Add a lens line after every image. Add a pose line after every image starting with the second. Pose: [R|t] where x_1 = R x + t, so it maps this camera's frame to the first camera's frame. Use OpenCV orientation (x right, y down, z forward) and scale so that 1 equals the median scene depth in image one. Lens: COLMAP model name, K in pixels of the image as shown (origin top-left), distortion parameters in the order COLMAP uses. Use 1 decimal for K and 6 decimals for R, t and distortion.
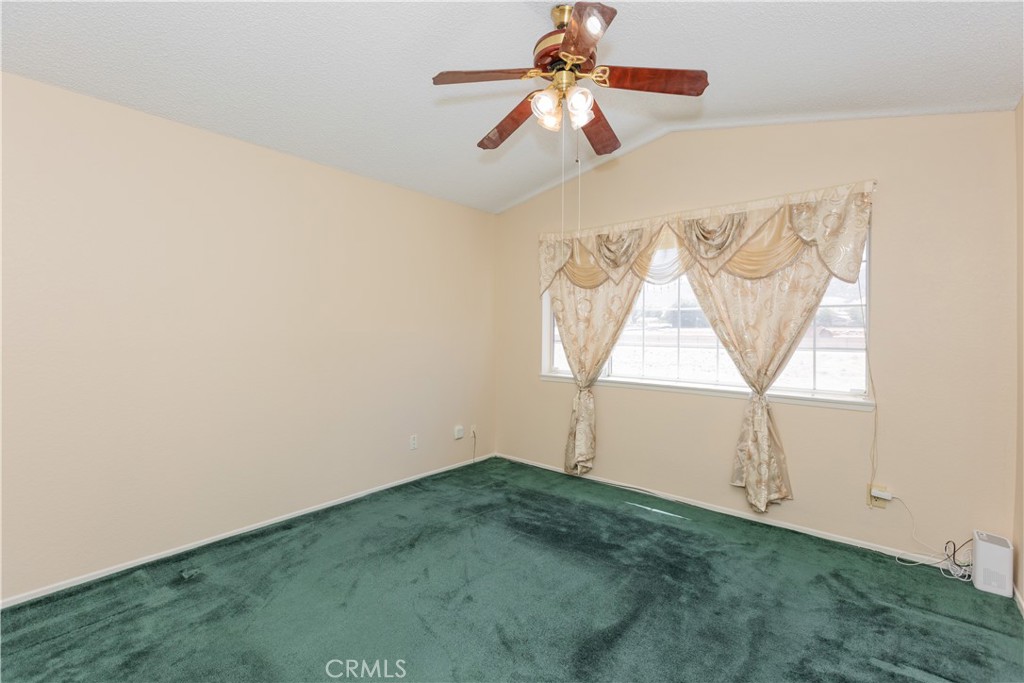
lens RADIAL K [[456.7, 0, 510.7], [0, 456.7, 326.5], [0, 0, 1]] dist [0.005637, -0.001237]
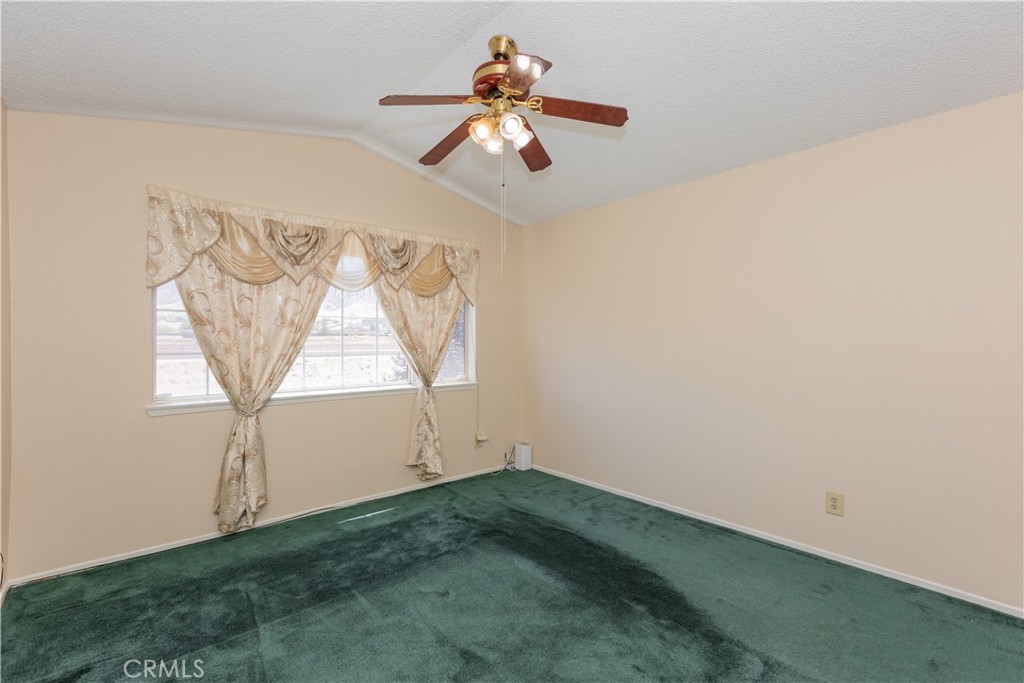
lens RADIAL K [[456.7, 0, 502.1], [0, 456.7, 339.1], [0, 0, 1]] dist [0.005637, -0.001237]
pose [[0.171743, -0.007683, 0.985112, -0.616544], [-0.008636, 0.999919, 0.009304, -0.000733], [-0.985104, -0.010106, 0.171663, 0.525971]]
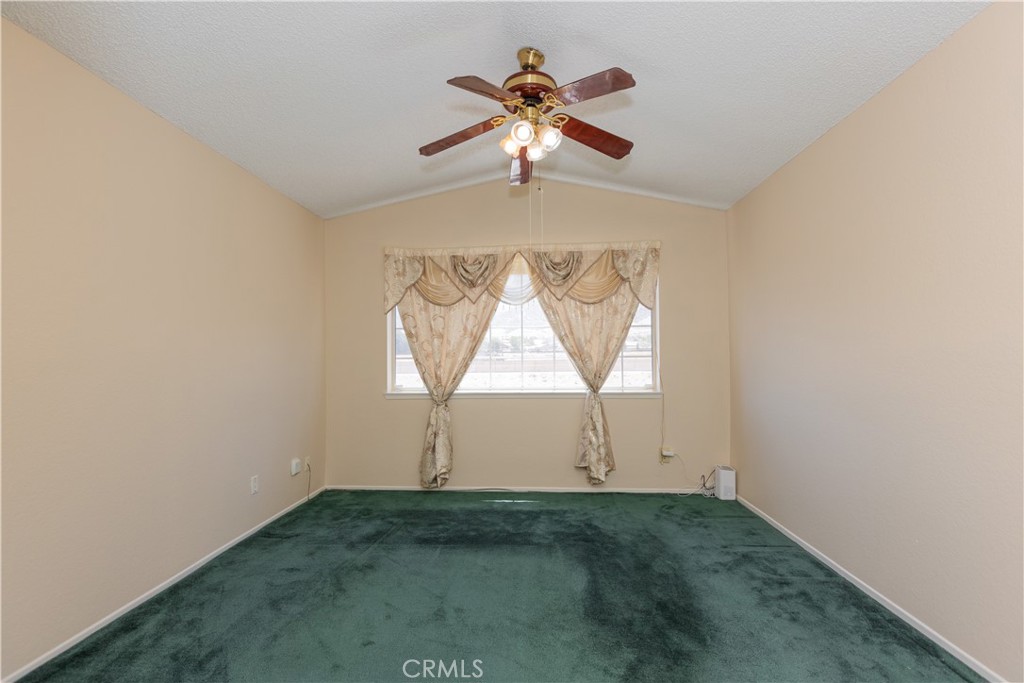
lens RADIAL K [[456.7, 0, 511.5], [0, 456.7, 347.3], [0, 0, 1]] dist [0.005637, -0.001237]
pose [[0.806789, -0.004293, 0.590824, -0.374259], [0.010692, 0.999916, -0.007334, 0.023488], [-0.590743, 0.012234, 0.806767, 0.084744]]
